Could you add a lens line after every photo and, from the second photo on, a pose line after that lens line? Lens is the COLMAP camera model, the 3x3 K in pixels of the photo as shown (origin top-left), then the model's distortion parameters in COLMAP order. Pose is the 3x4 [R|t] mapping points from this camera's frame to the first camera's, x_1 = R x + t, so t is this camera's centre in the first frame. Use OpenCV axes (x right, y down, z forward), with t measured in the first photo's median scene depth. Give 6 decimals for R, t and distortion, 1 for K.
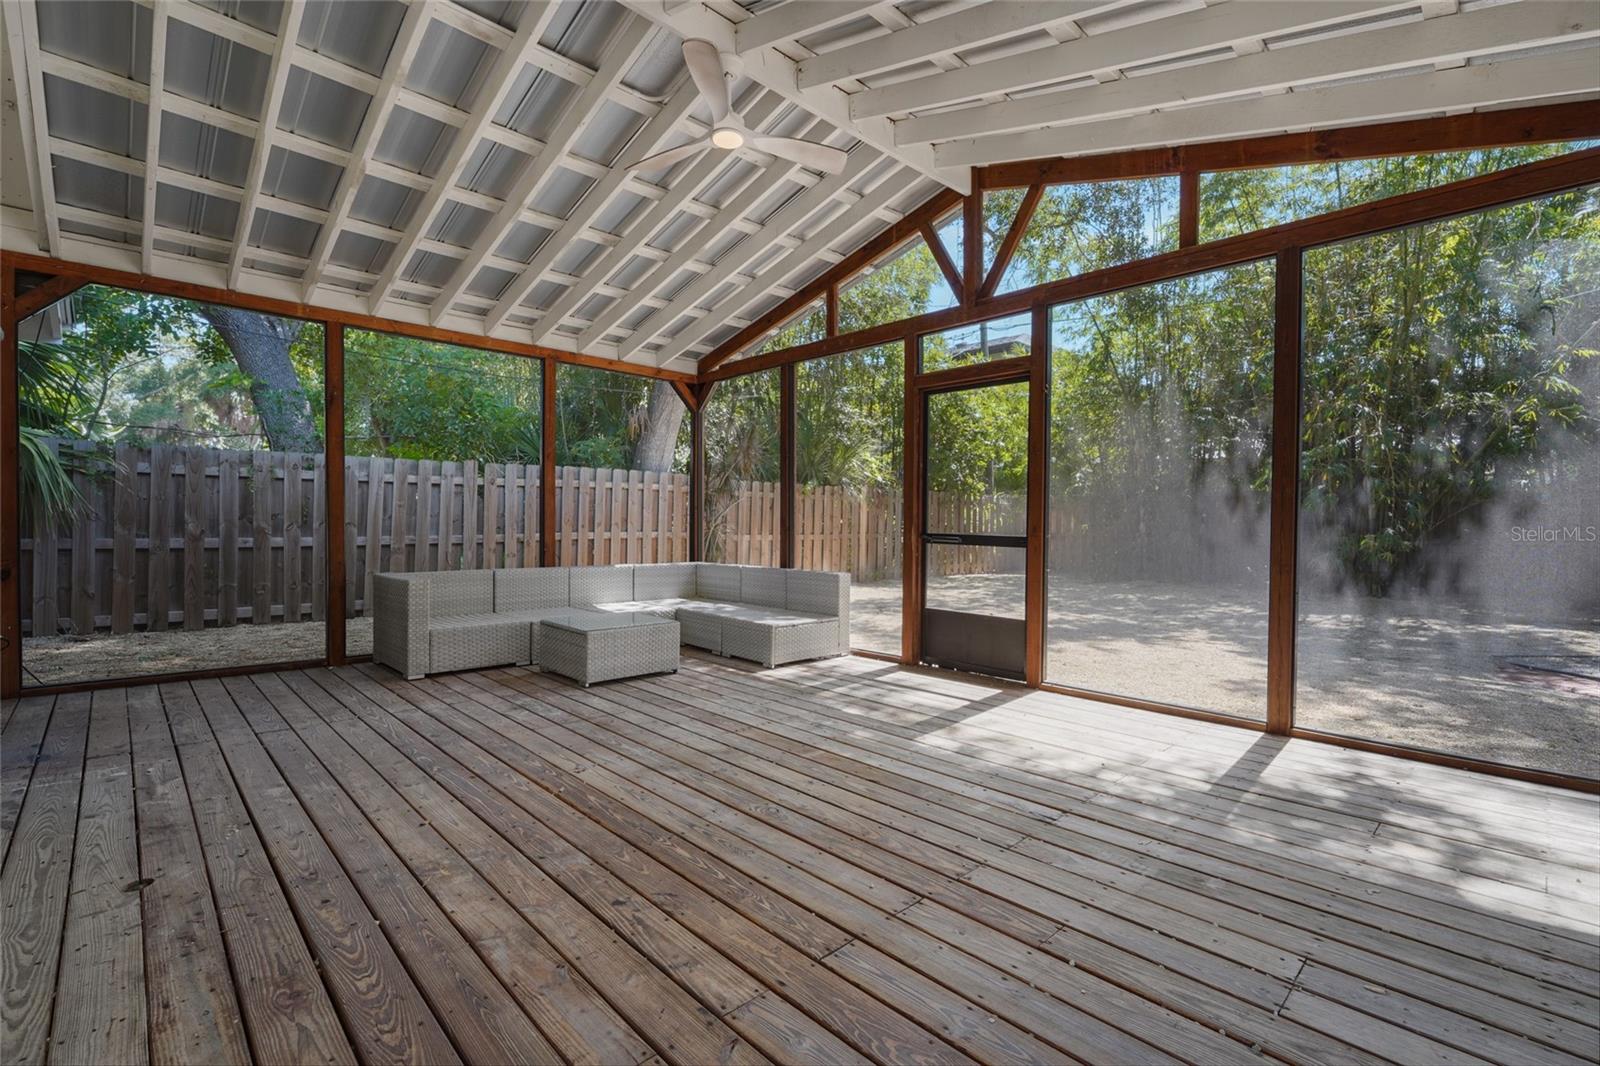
lens RADIAL K [[721.2, 0, 797.8], [0, 721.2, 523.8], [0, 0, 1]] dist [-0.000235, -0.000475]
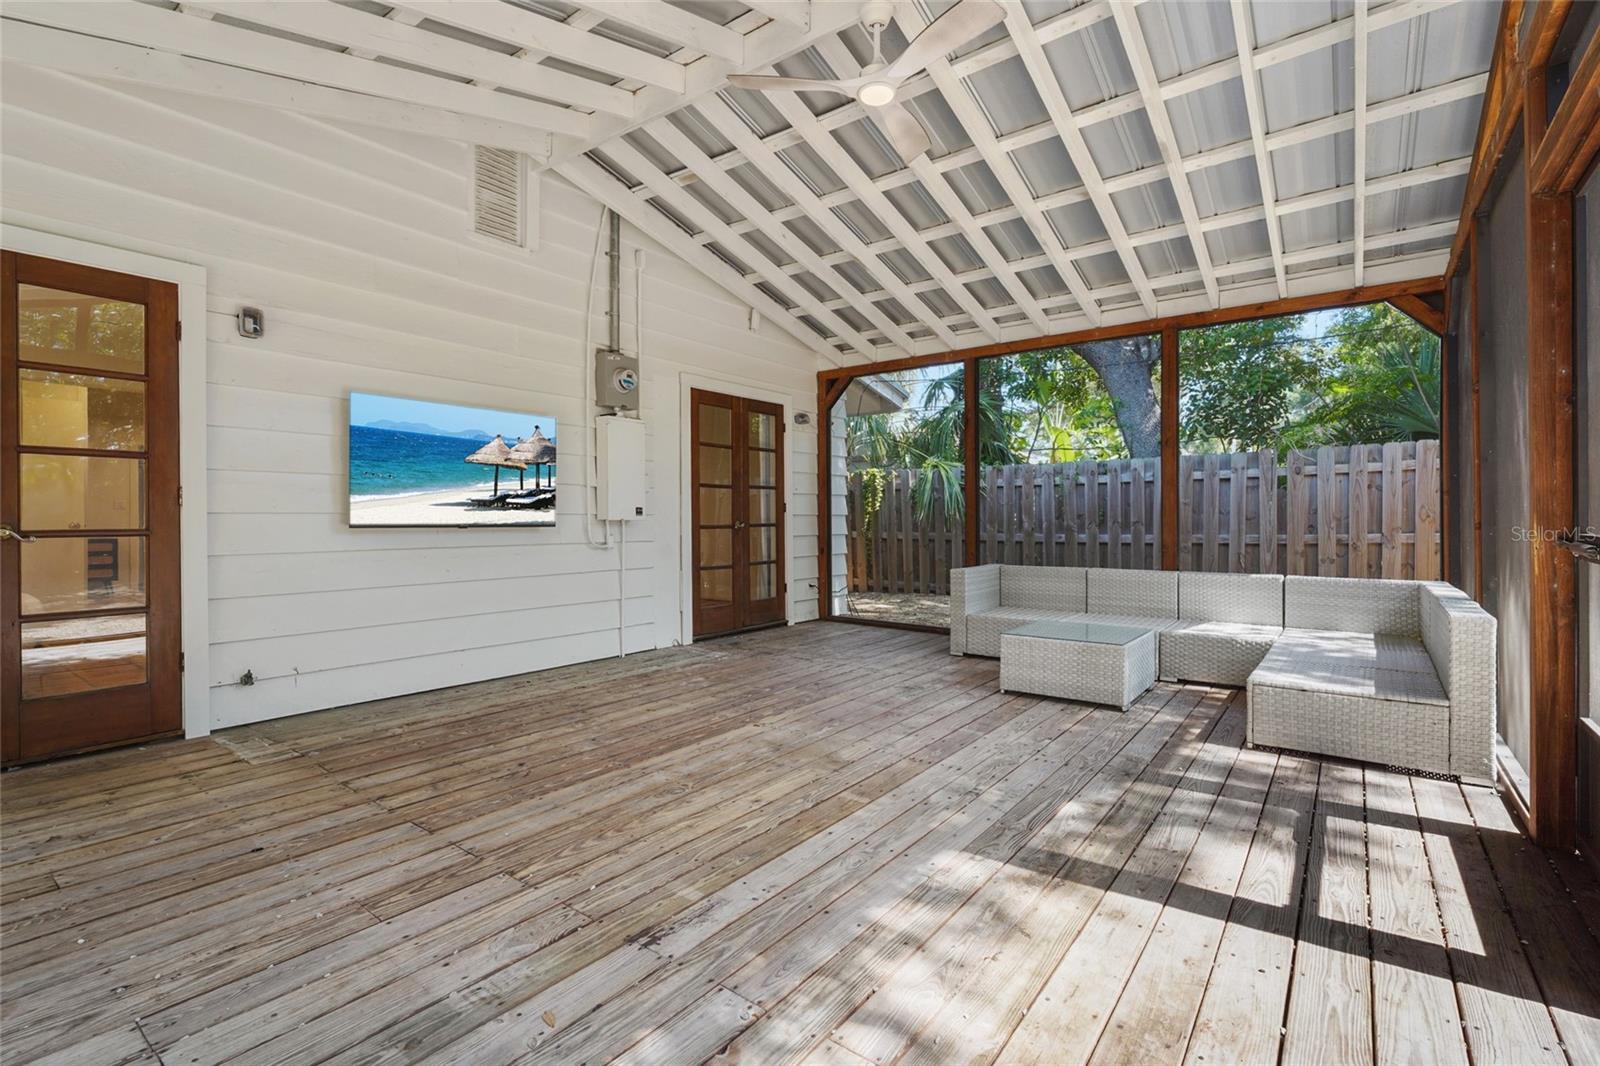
lens RADIAL K [[721.2, 0, 797.8], [0, 721.2, 523.8], [0, 0, 1]] dist [-0.000235, -0.000475]
pose [[0.156002, -0.002989, -0.987752, 0.730130], [0.002165, 0.999994, -0.002684, 0.008458], [0.987754, -0.001720, 0.156007, 0.716992]]
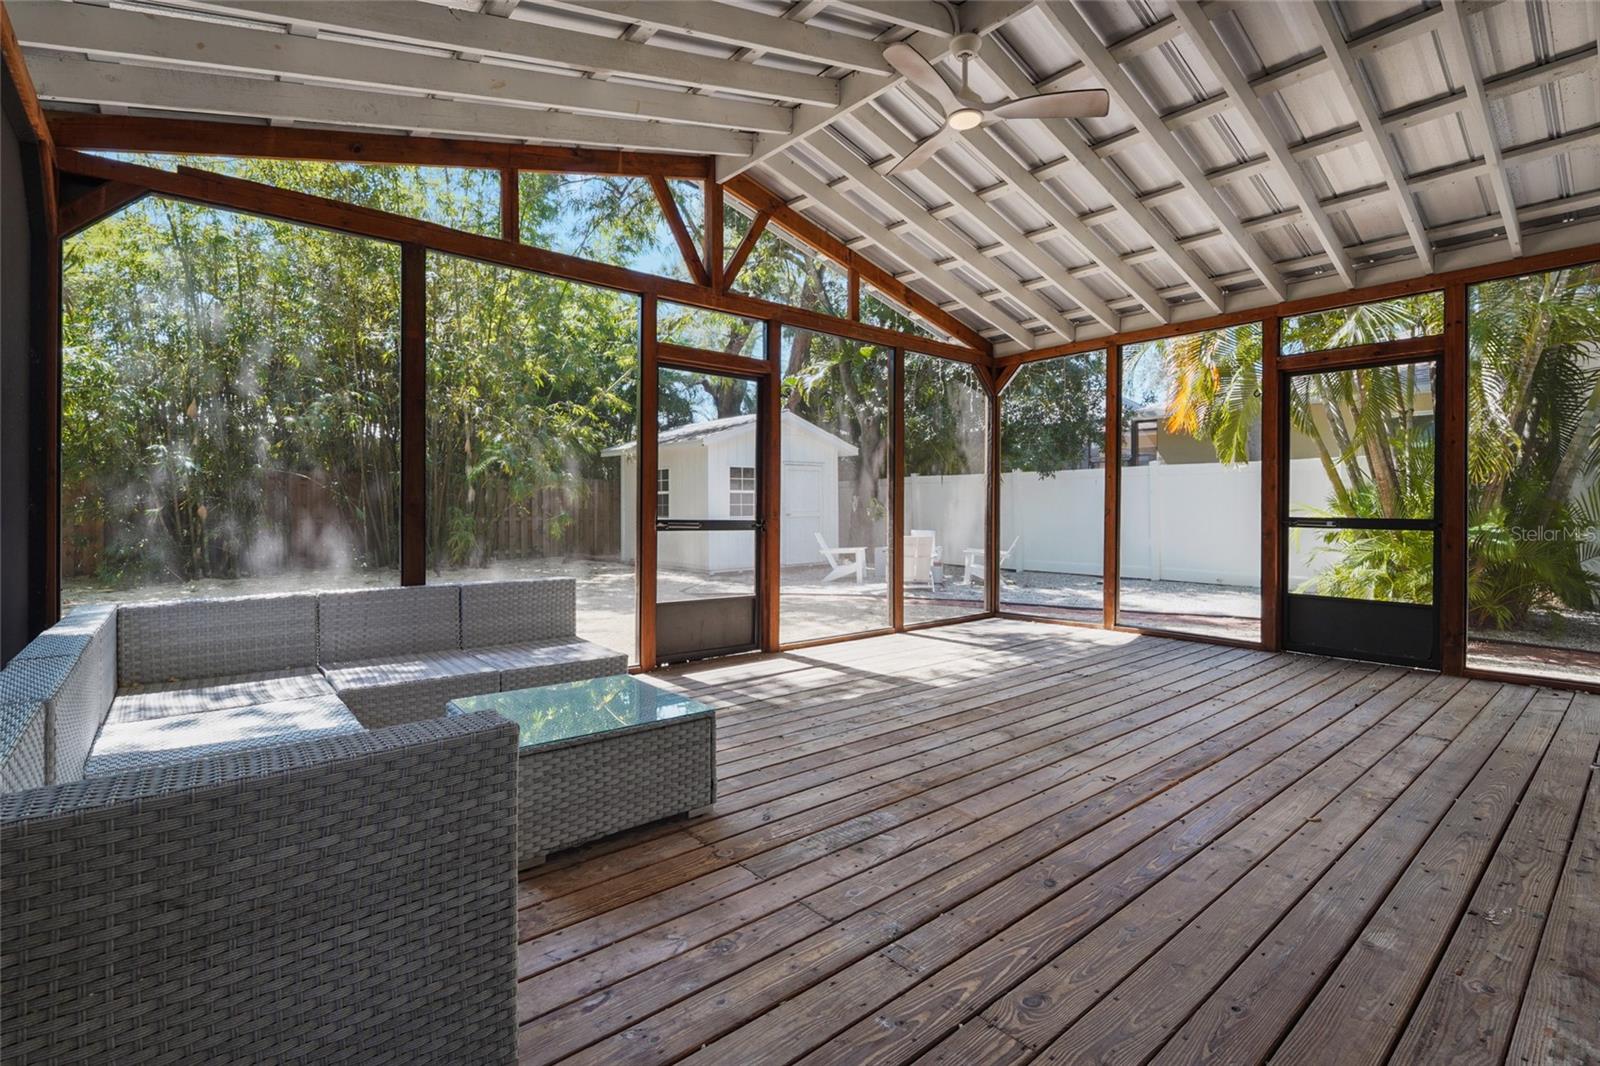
lens RADIAL K [[730.7, 0, 815.3], [0, 730.7, 507.7], [0, 0, 1]] dist [-0.002550, -0.000127]
pose [[0.050214, -0.006355, 0.998718, -1.027100], [0.002086, 0.999978, 0.006258, -0.010145], [-0.998736, 0.001769, 0.050226, 1.086398]]
